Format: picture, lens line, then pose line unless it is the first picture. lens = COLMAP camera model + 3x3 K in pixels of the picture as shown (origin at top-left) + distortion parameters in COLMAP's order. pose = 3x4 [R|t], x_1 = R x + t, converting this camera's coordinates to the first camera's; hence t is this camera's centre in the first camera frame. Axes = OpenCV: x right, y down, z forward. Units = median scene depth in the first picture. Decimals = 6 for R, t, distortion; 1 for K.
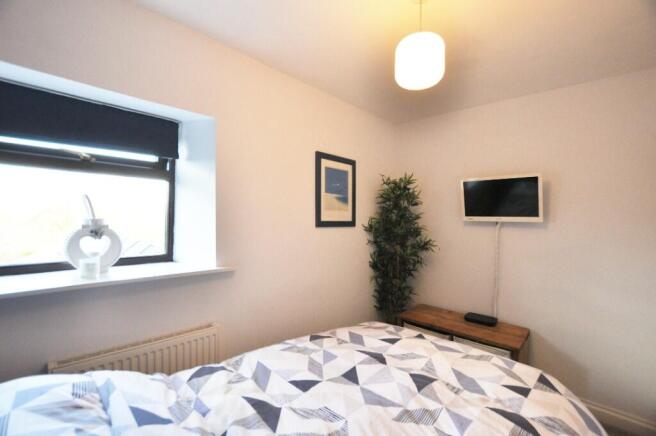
lens RADIAL K [[290.4, 0, 329.8], [0, 290.4, 219.0], [0, 0, 1]] dist [-0.033647, 0.001136]
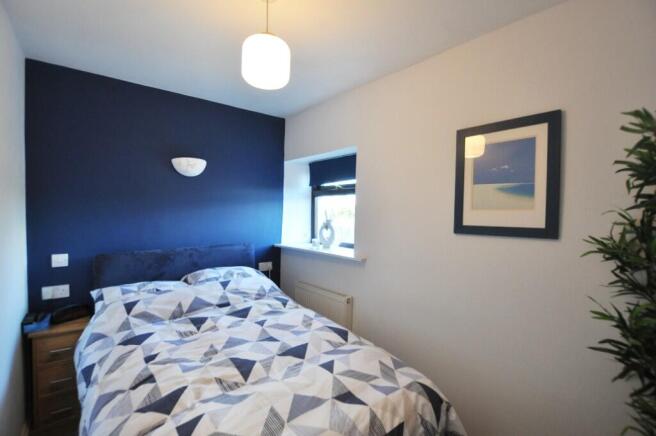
lens RADIAL K [[323.9, 0, 327.4], [0, 323.9, 210.4], [0, 0, 1]] dist [-0.000702, 0.000147]
pose [[-0.140537, -0.037079, -0.989381, 1.121425], [-0.030200, 0.998994, -0.033149, 0.009415], [0.989615, 0.025221, -0.141516, 1.094010]]
